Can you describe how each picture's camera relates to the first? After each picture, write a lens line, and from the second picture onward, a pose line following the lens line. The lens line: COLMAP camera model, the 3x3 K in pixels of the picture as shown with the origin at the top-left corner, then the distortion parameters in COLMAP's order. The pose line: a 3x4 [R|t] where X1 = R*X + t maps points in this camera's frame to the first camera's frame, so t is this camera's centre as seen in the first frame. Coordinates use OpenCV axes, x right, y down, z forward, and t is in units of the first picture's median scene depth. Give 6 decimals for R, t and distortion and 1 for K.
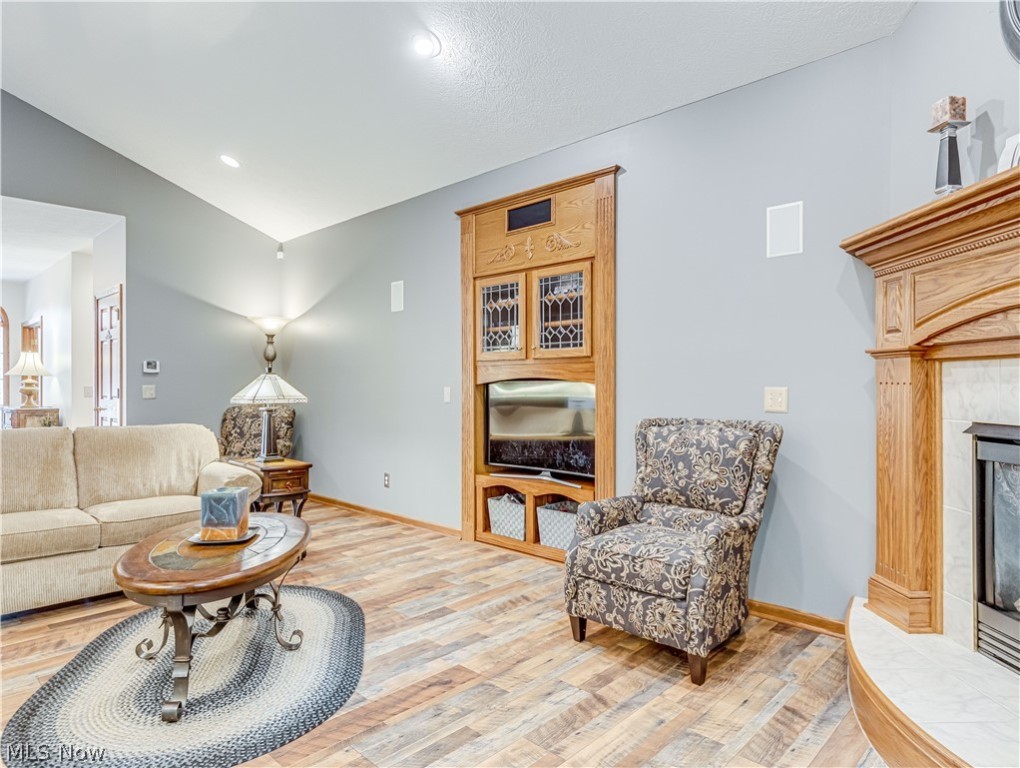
lens RADIAL K [[586.6, 0, 514.0], [0, 586.6, 383.8], [0, 0, 1]] dist [0.004214, 0.000136]
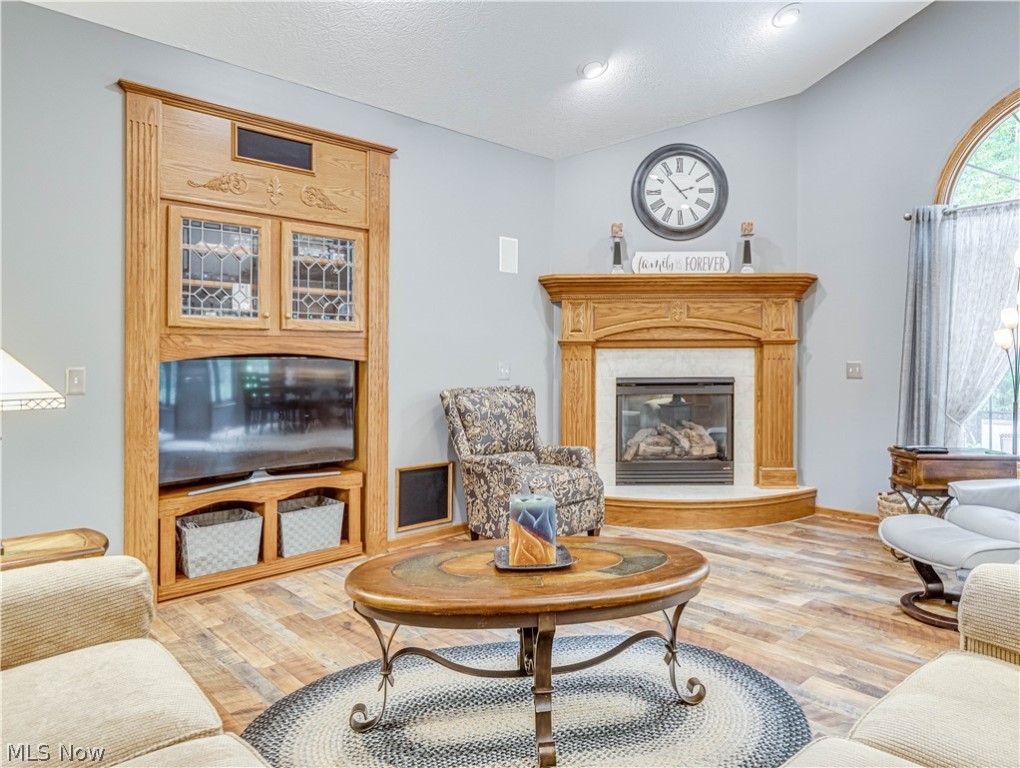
lens RADIAL K [[634.6, 0, 531.6], [0, 634.6, 369.2], [0, 0, 1]] dist [-0.006738, 0.002092]
pose [[0.088103, -0.007569, 0.996083, -0.877843], [0.009125, 0.999935, 0.006791, 0.009669], [-0.996070, 0.008490, 0.088166, 0.632763]]
